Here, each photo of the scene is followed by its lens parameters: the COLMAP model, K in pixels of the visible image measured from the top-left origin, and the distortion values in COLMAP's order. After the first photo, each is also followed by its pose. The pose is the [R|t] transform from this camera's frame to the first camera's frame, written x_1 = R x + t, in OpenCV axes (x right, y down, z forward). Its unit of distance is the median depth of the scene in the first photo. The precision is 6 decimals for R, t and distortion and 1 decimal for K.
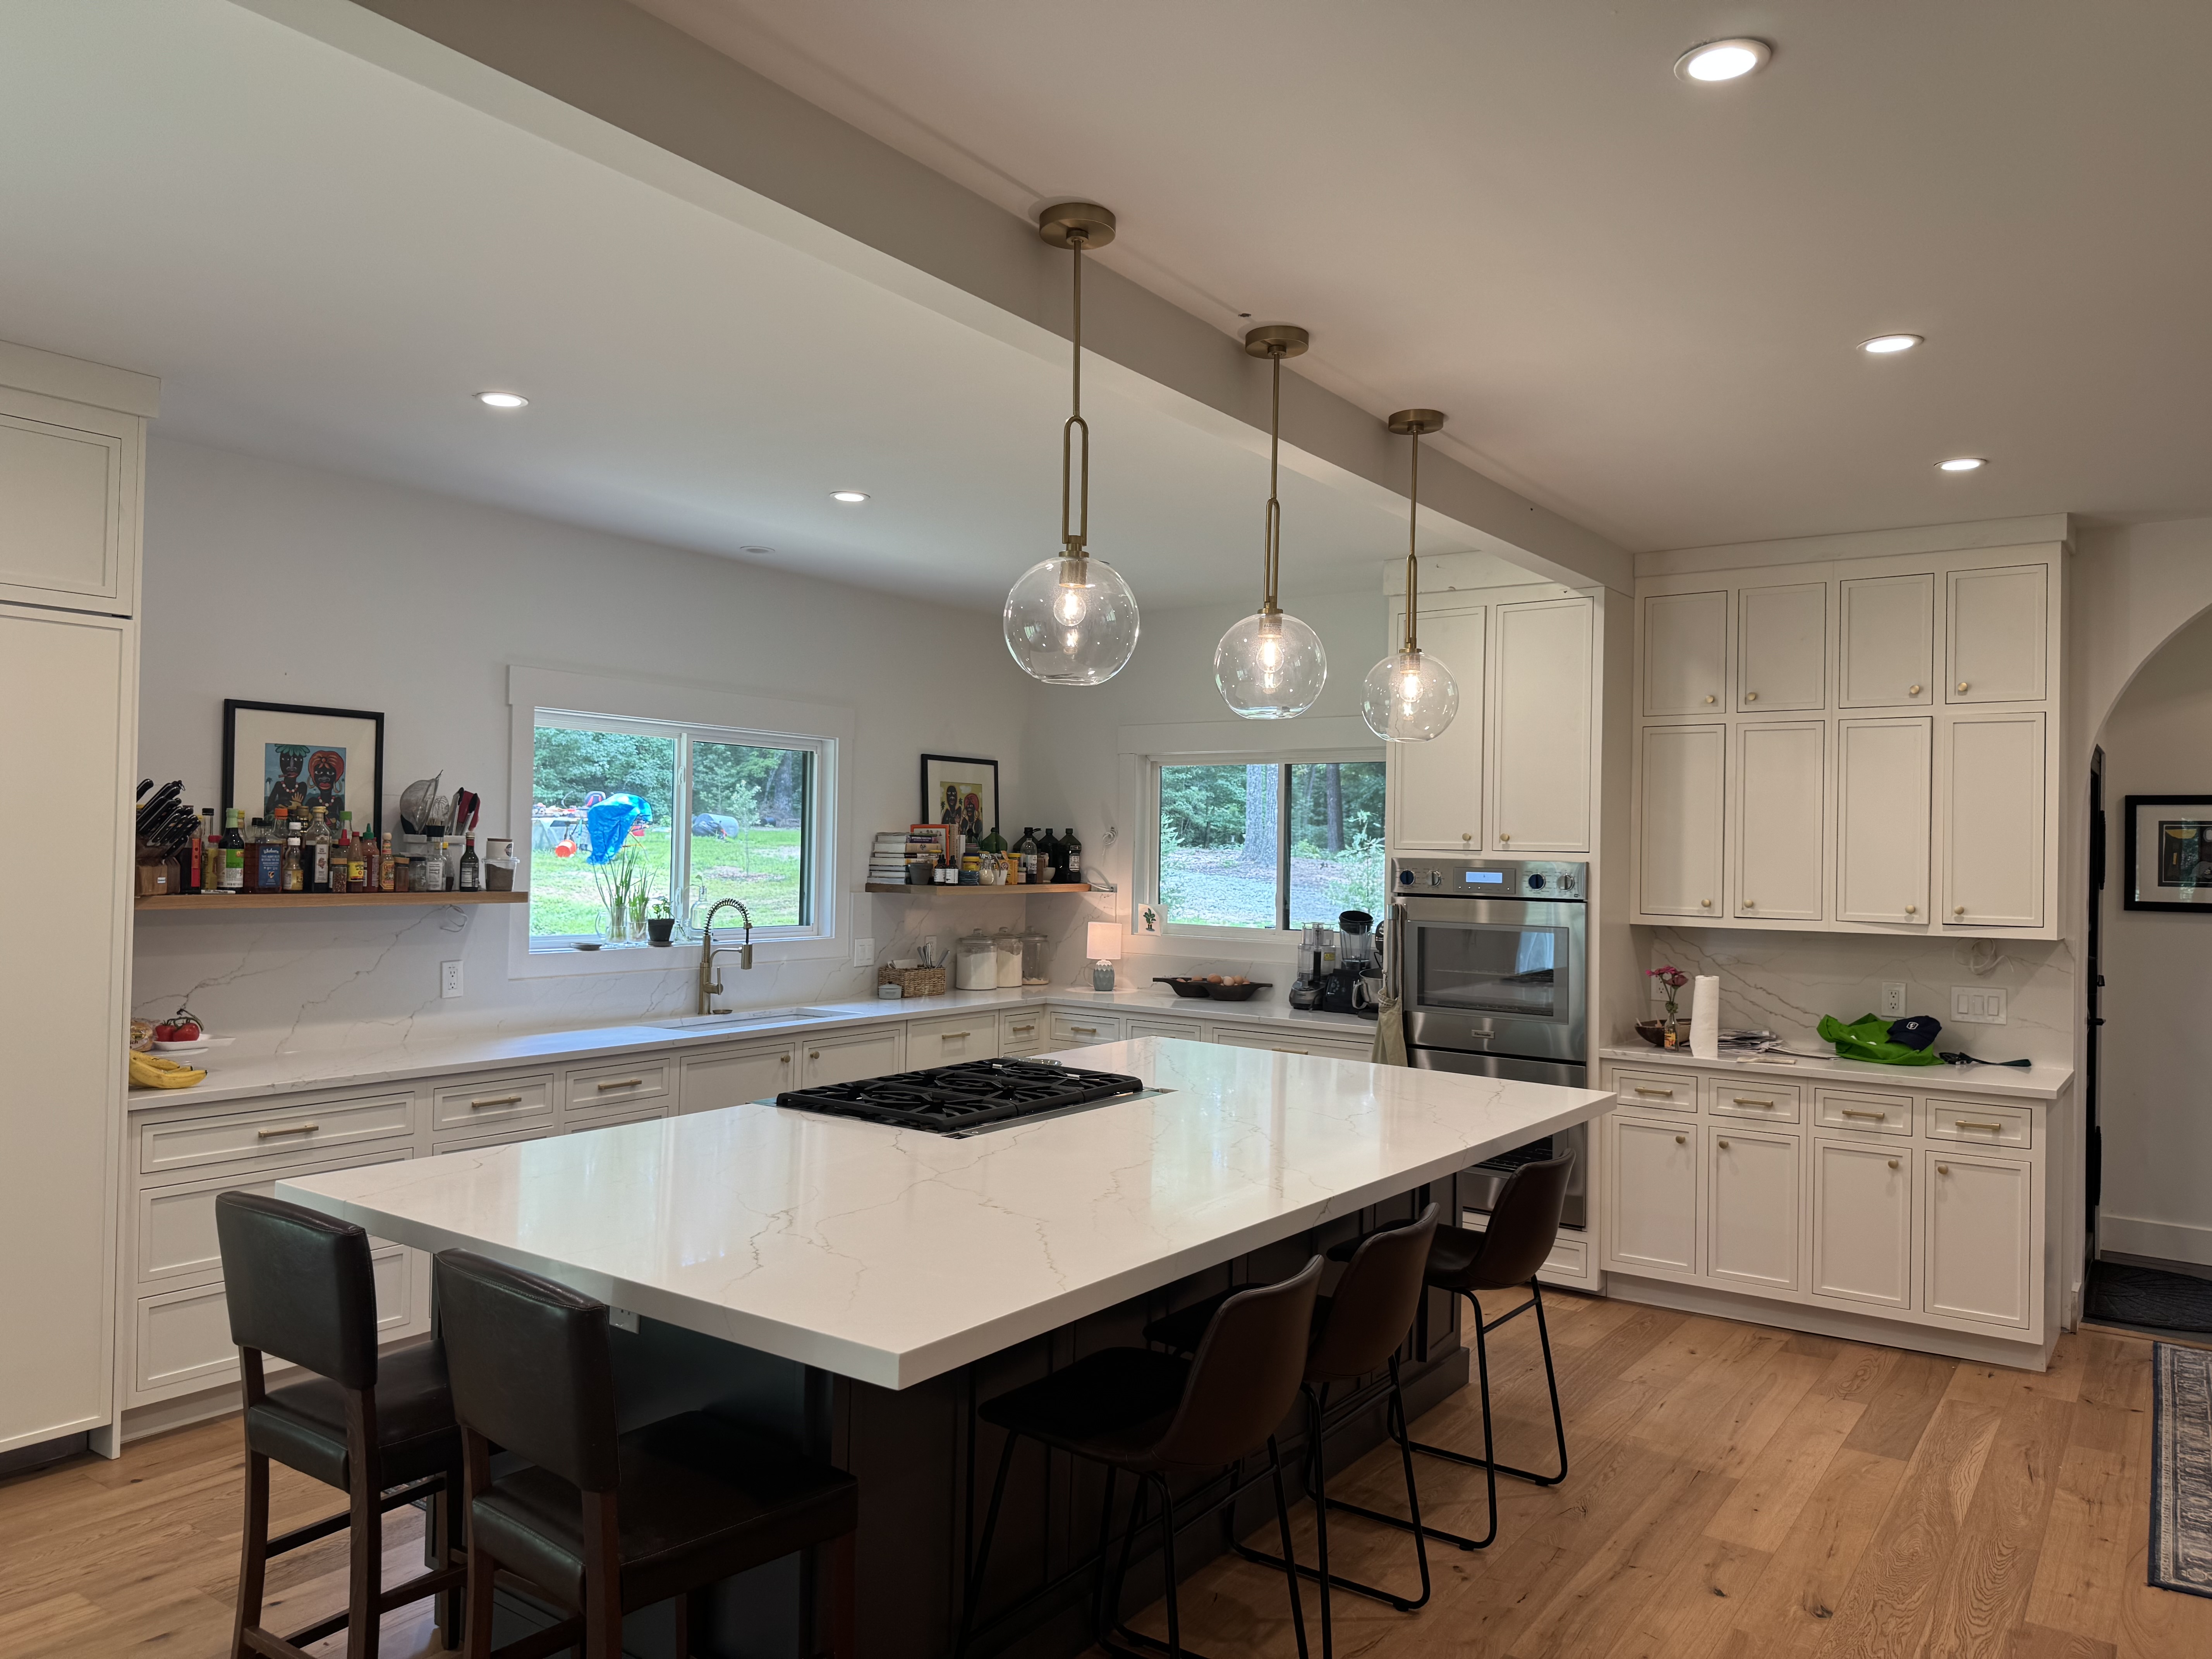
lens RADIAL K [[1535.6, 0, 1106.0], [0, 1535.6, 829.5], [0, 0, 1]] dist [0.048412, -0.075263]
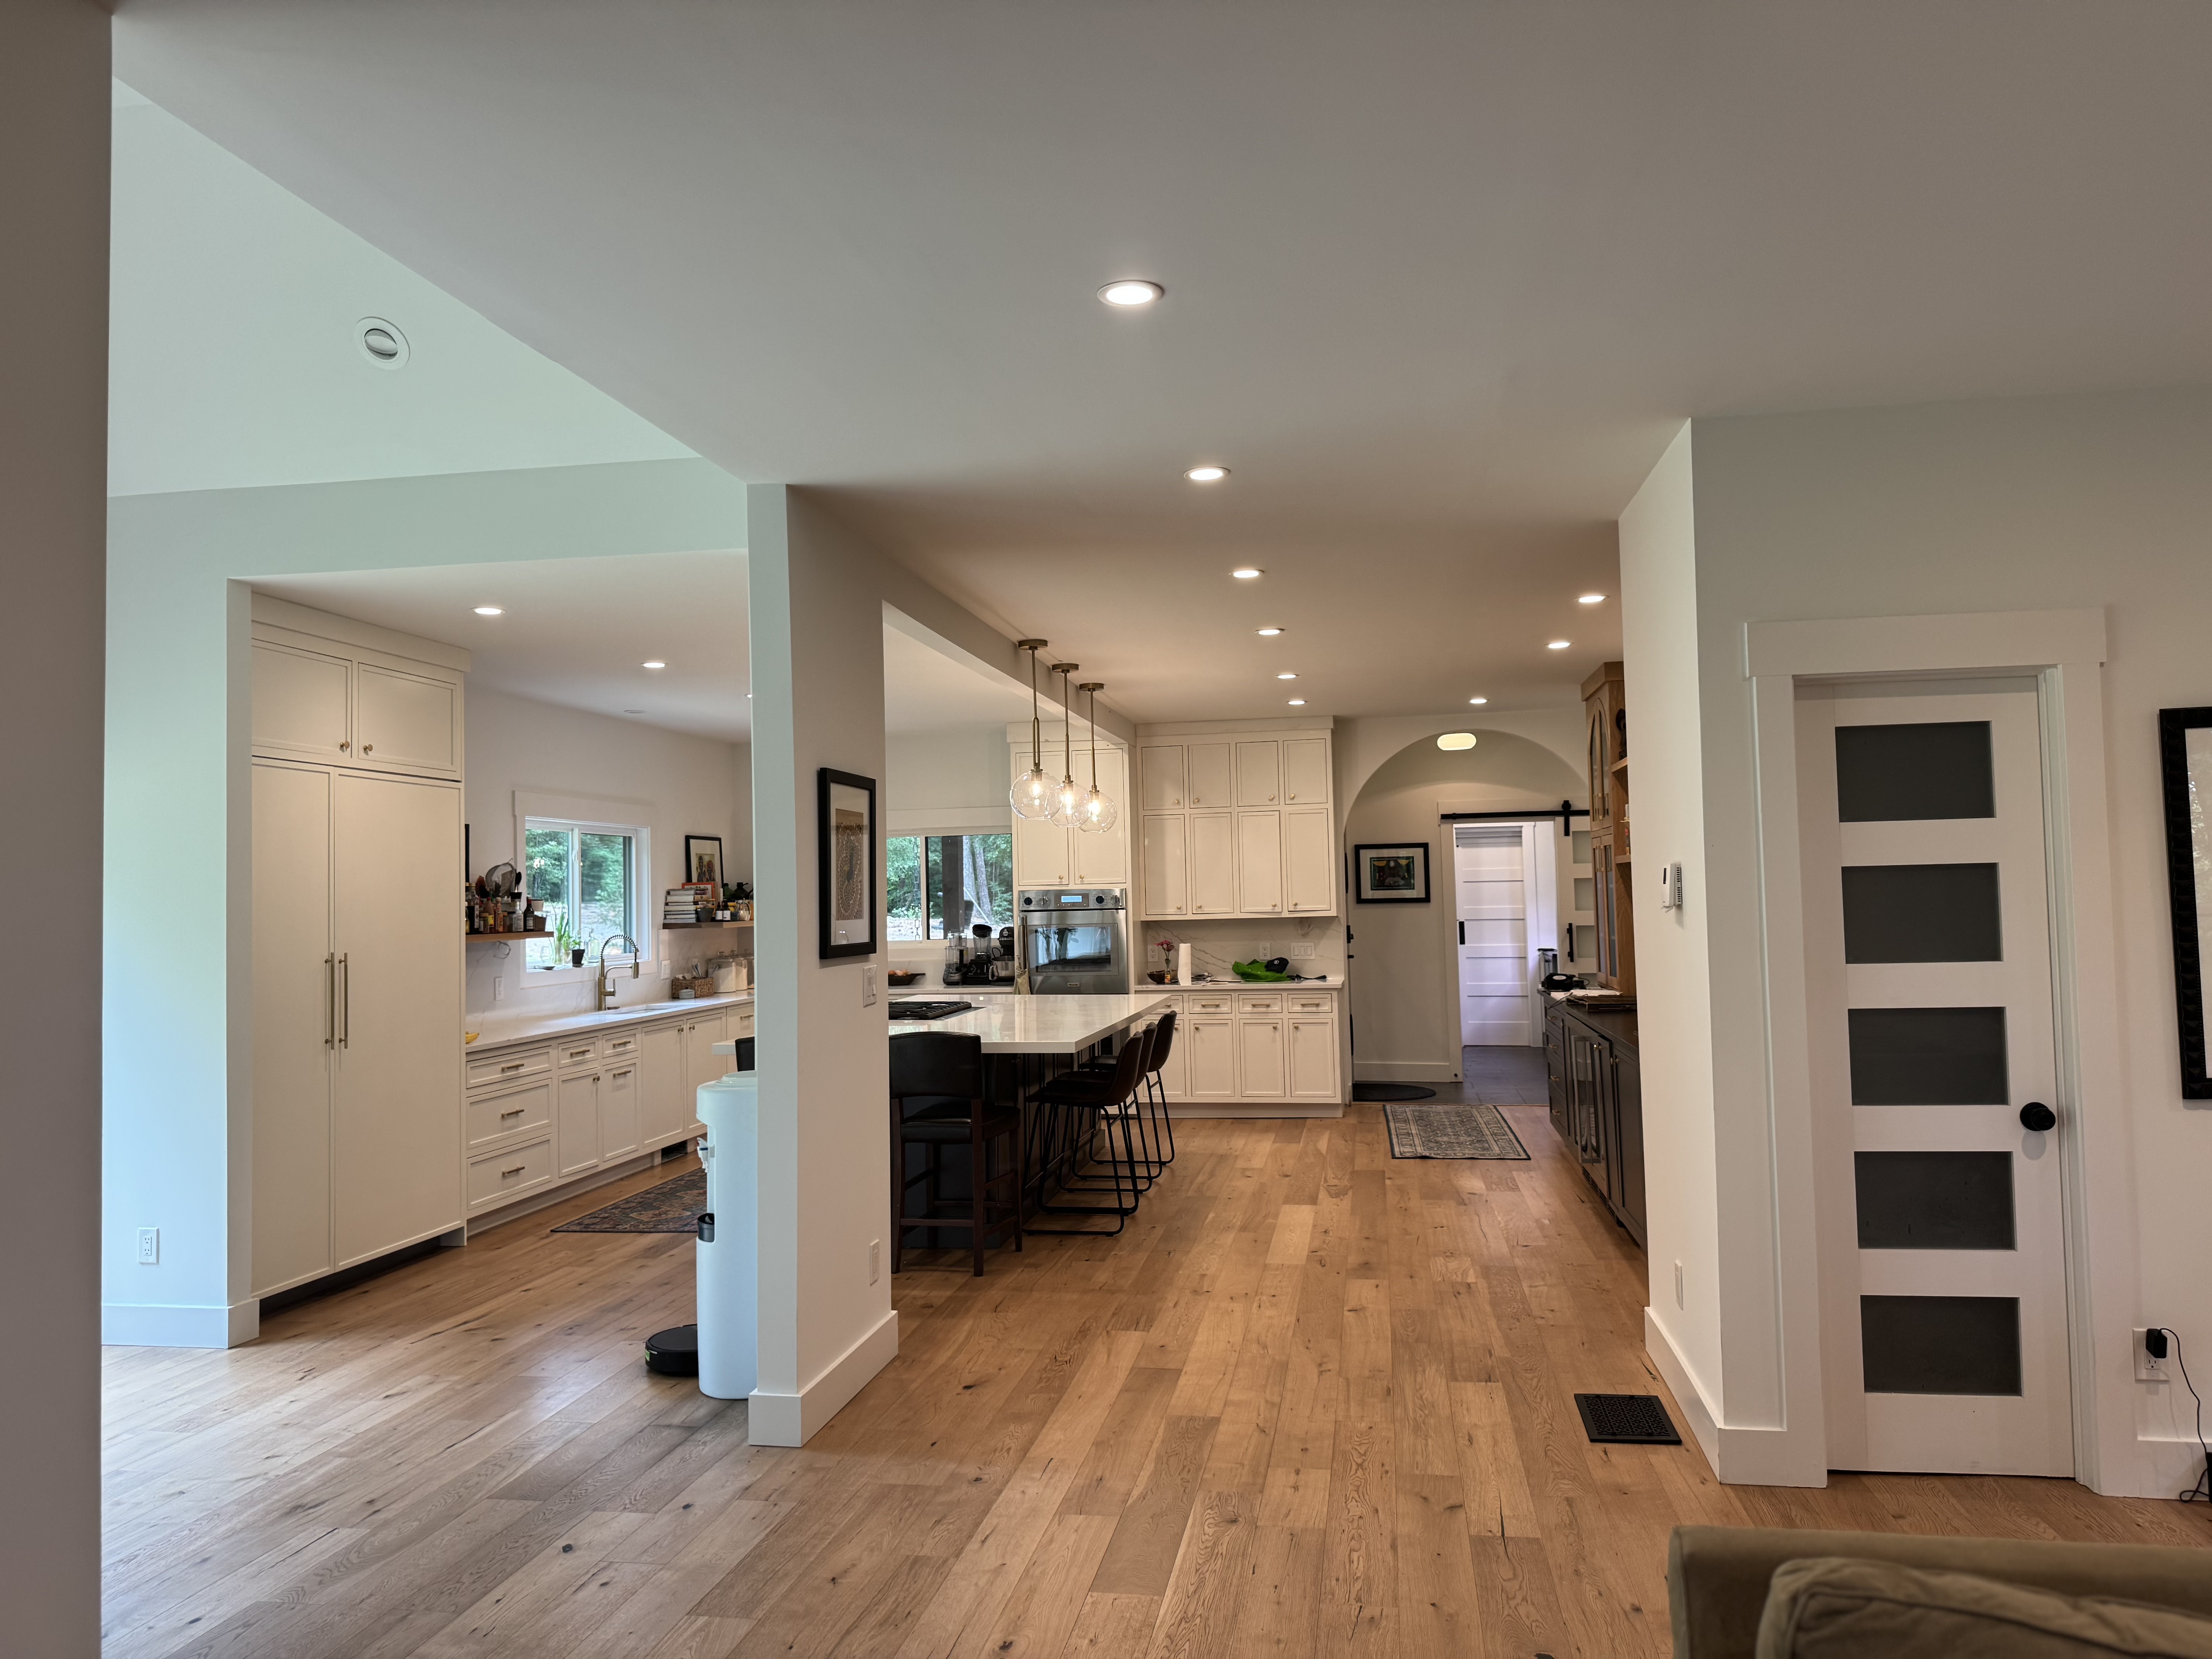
lens RADIAL K [[1563.4, 0, 1110.1], [0, 1563.4, 829.0], [0, 0, 1]] dist [0.034330, -0.043468]
pose [[0.898682, -0.021848, 0.438056, -0.565109], [0.035751, 0.999084, -0.023515, -0.007486], [-0.437141, 0.036793, 0.898640, -0.749140]]
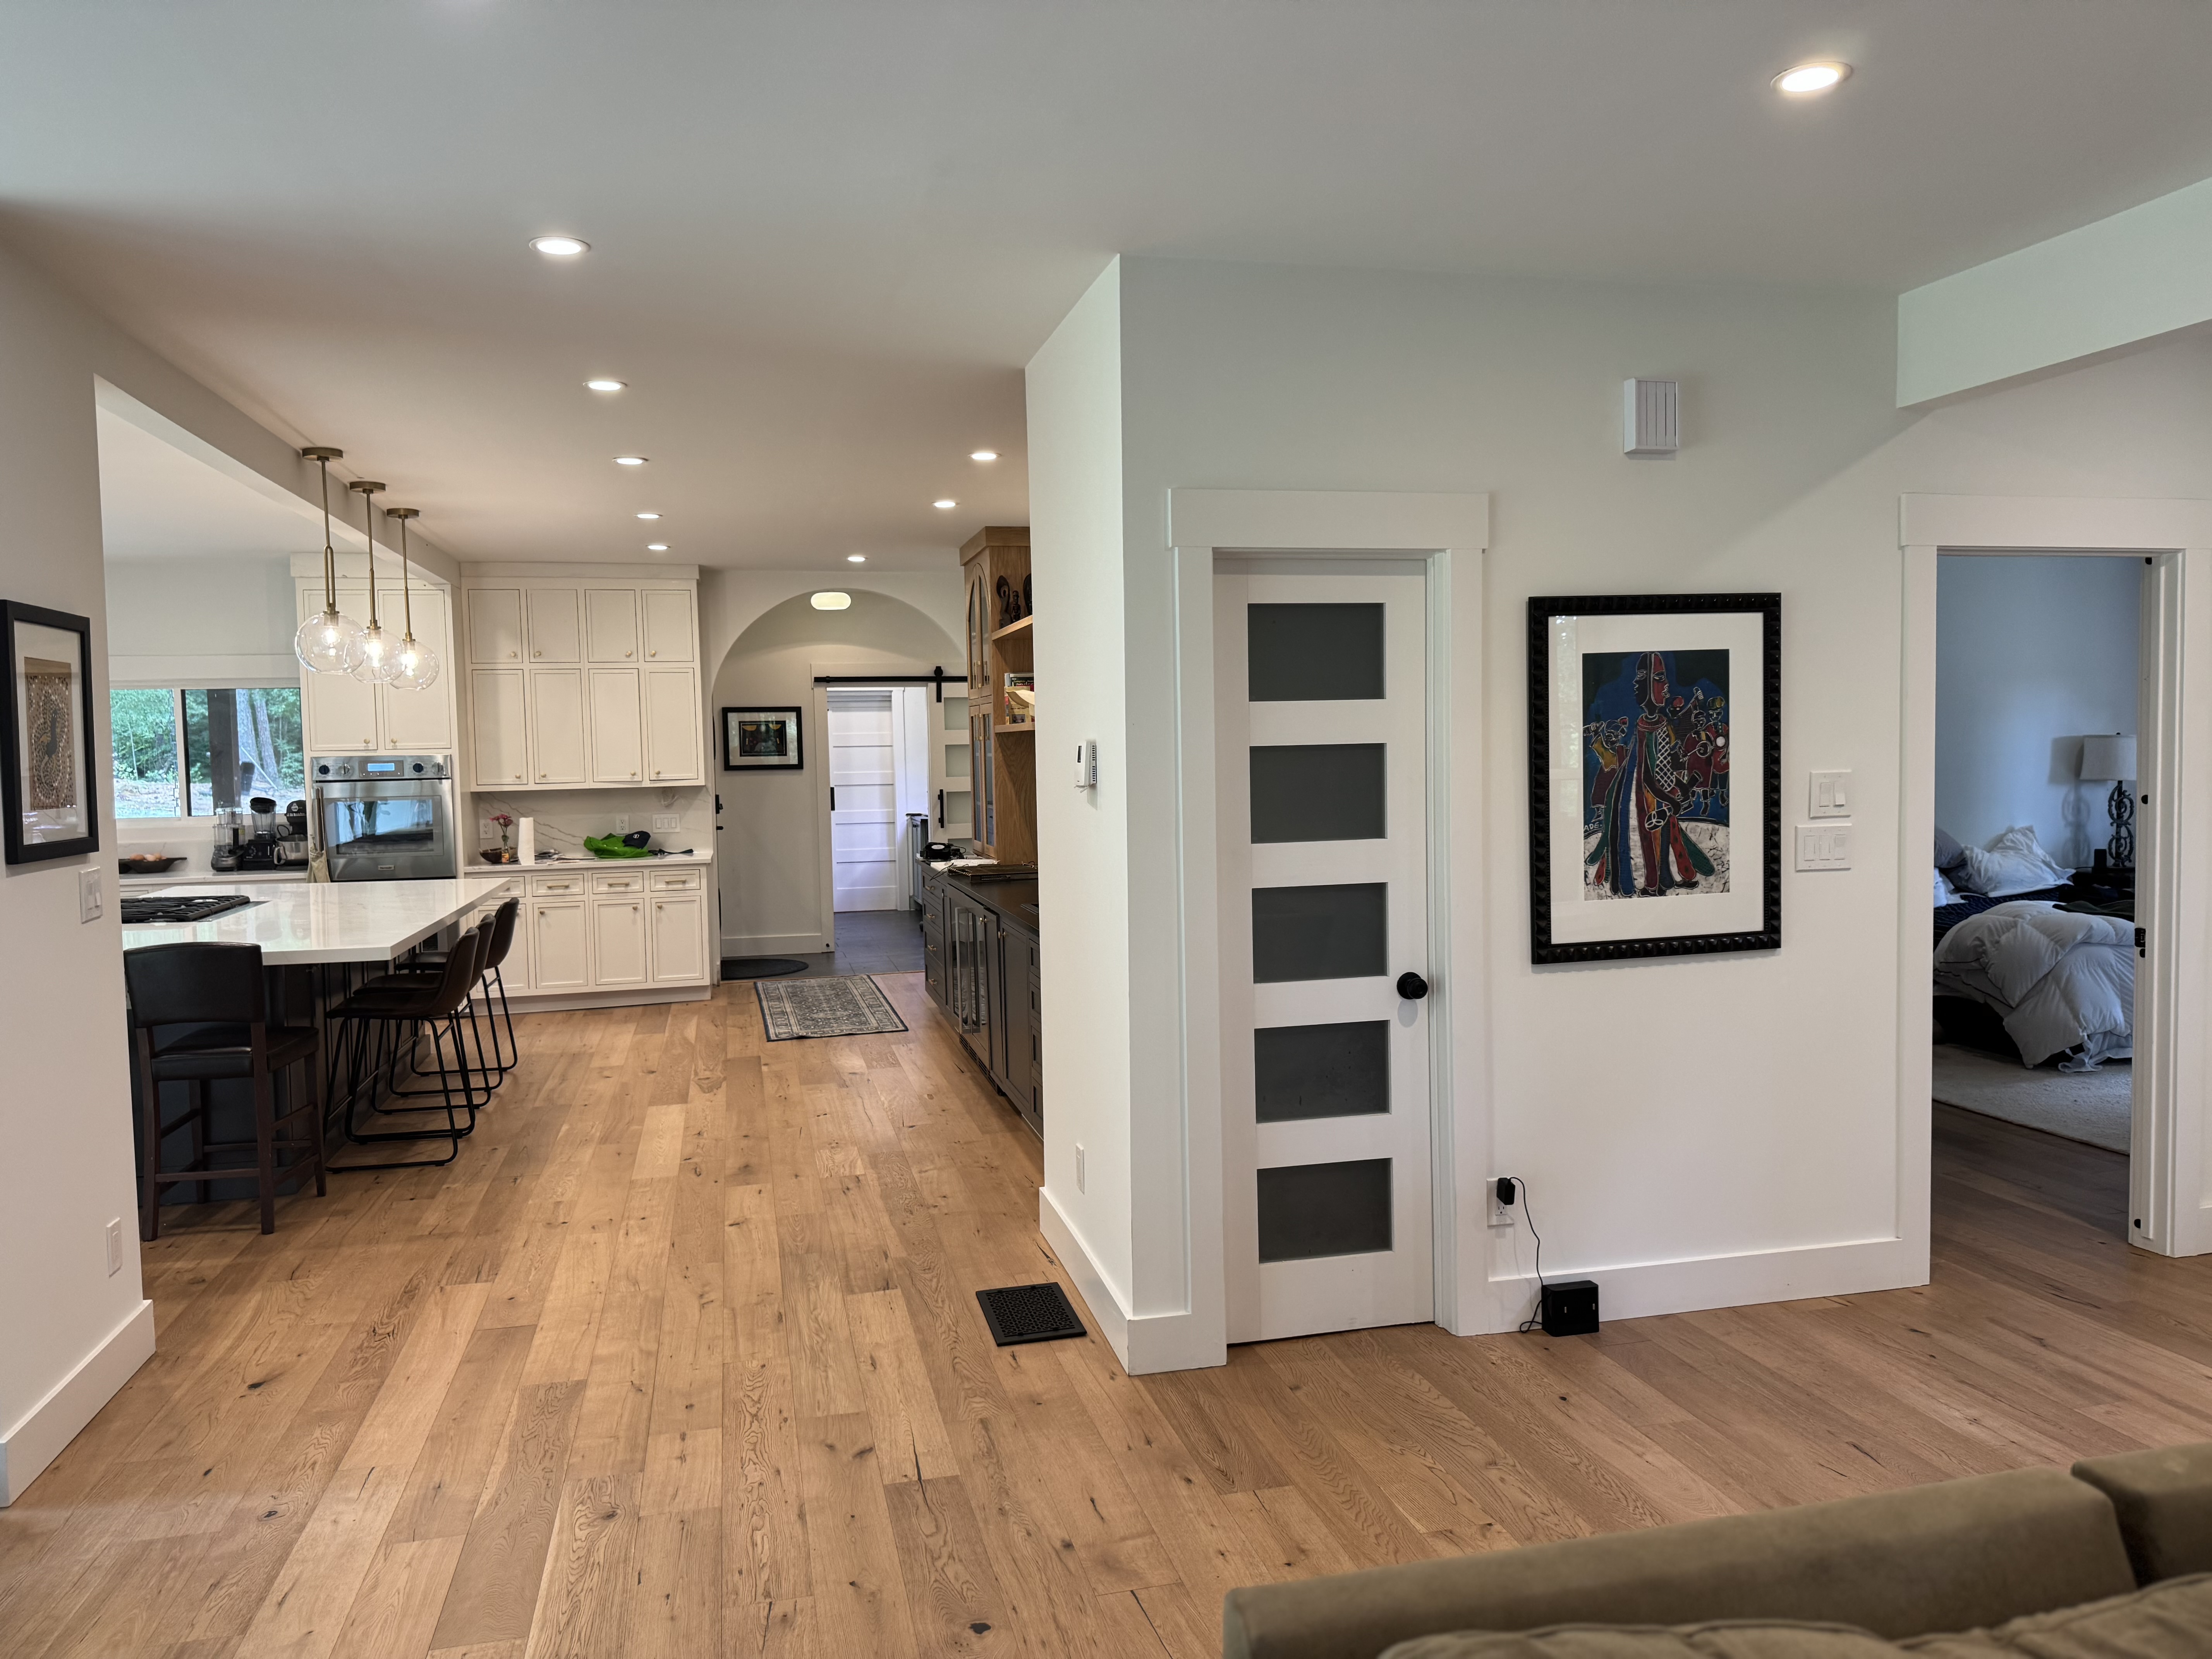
lens RADIAL K [[1553.7, 0, 1106.0], [0, 1553.7, 829.5], [0, 0, 1]] dist [0.174910, -0.359134]
pose [[0.654081, -0.075418, 0.752655, -0.519431], [0.023798, 0.996576, 0.079178, -0.016639], [-0.756050, -0.033878, 0.653637, -0.644840]]
